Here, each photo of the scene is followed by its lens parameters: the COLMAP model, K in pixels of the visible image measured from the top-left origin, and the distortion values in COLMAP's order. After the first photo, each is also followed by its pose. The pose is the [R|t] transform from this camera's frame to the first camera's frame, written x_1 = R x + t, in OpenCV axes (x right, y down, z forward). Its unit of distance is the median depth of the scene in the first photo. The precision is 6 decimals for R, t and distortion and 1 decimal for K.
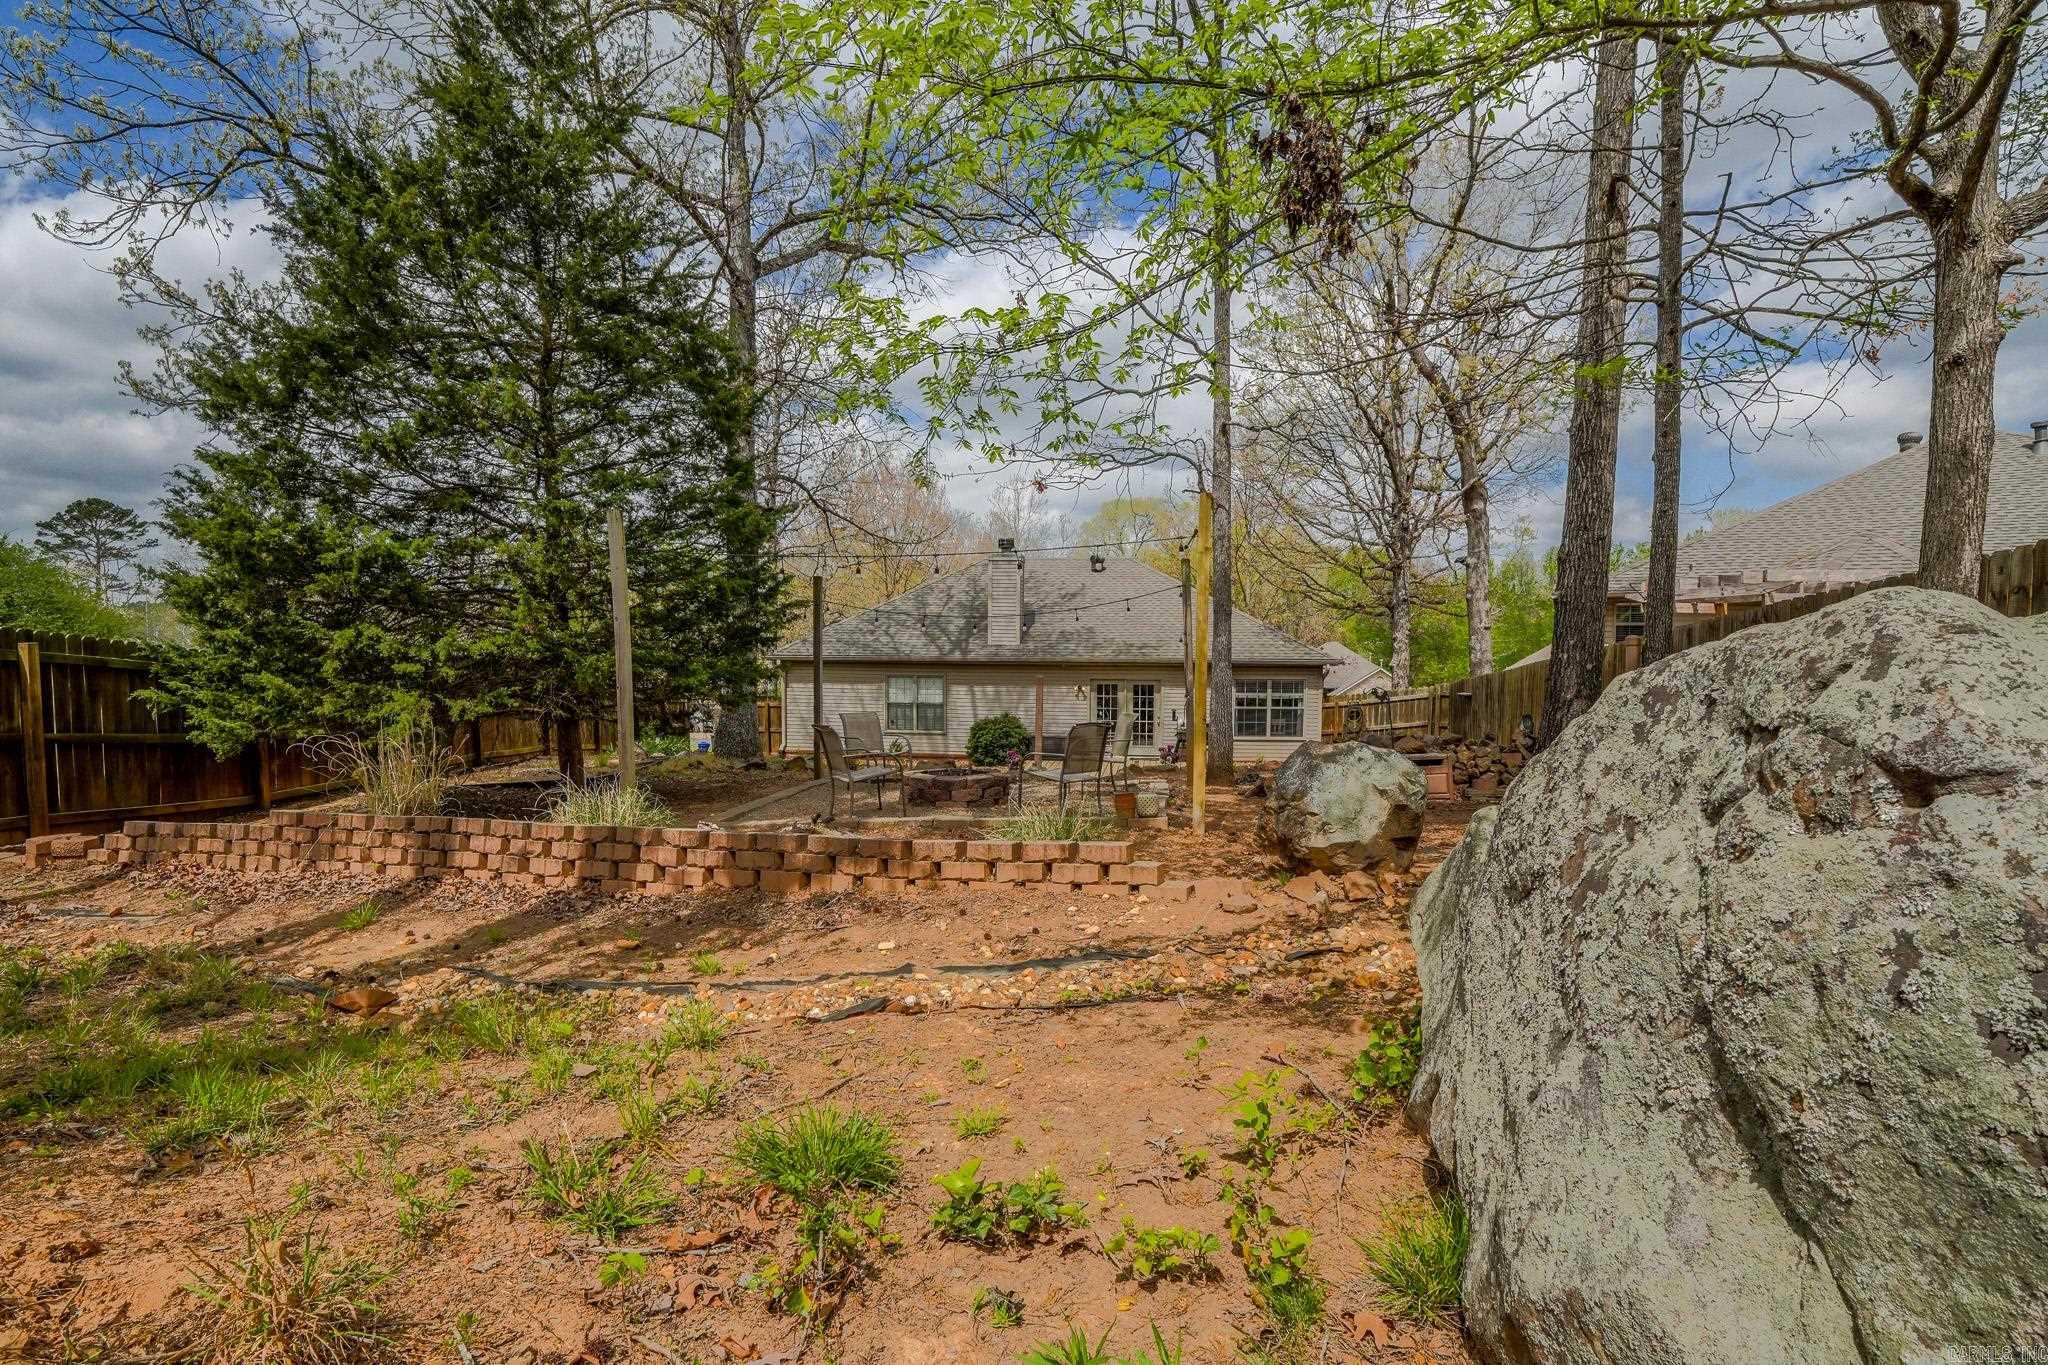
lens RADIAL K [[911.1, 0, 1024.0], [0, 911.1, 682.5], [0, 0, 1]] dist [-0.074749, 0.000024]
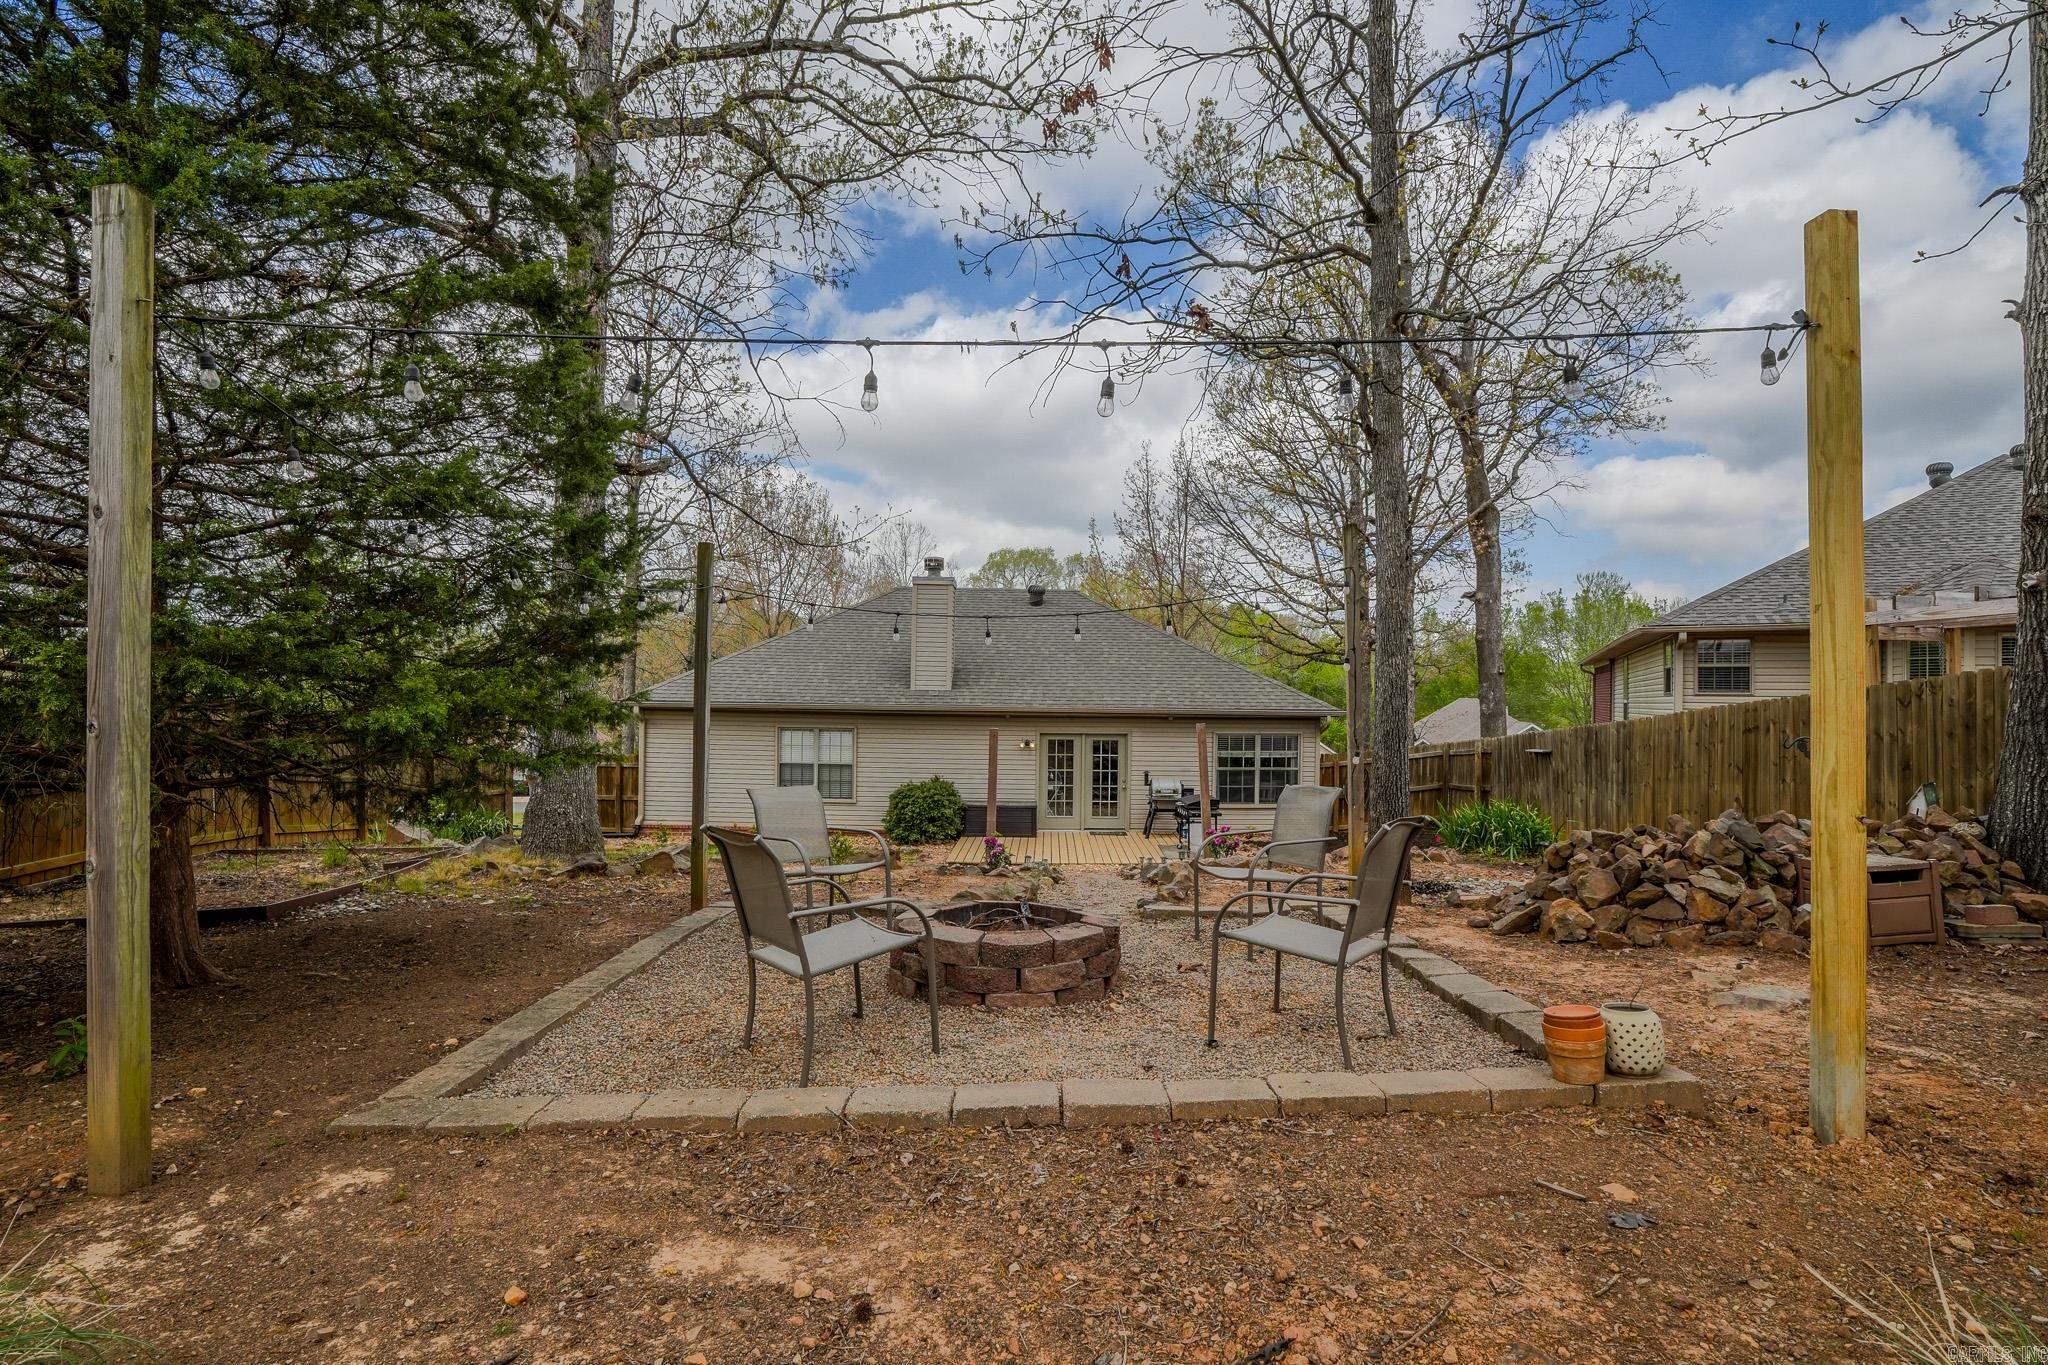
lens RADIAL K [[911.1, 0, 1024.0], [0, 911.1, 682.5], [0, 0, 1]] dist [-0.074749, 0.000024]
pose [[0.990563, 0.011258, 0.136592, -0.052885], [-0.002556, 0.997965, -0.063719, 0.002707], [-0.137031, 0.062769, 0.988576, 0.210671]]
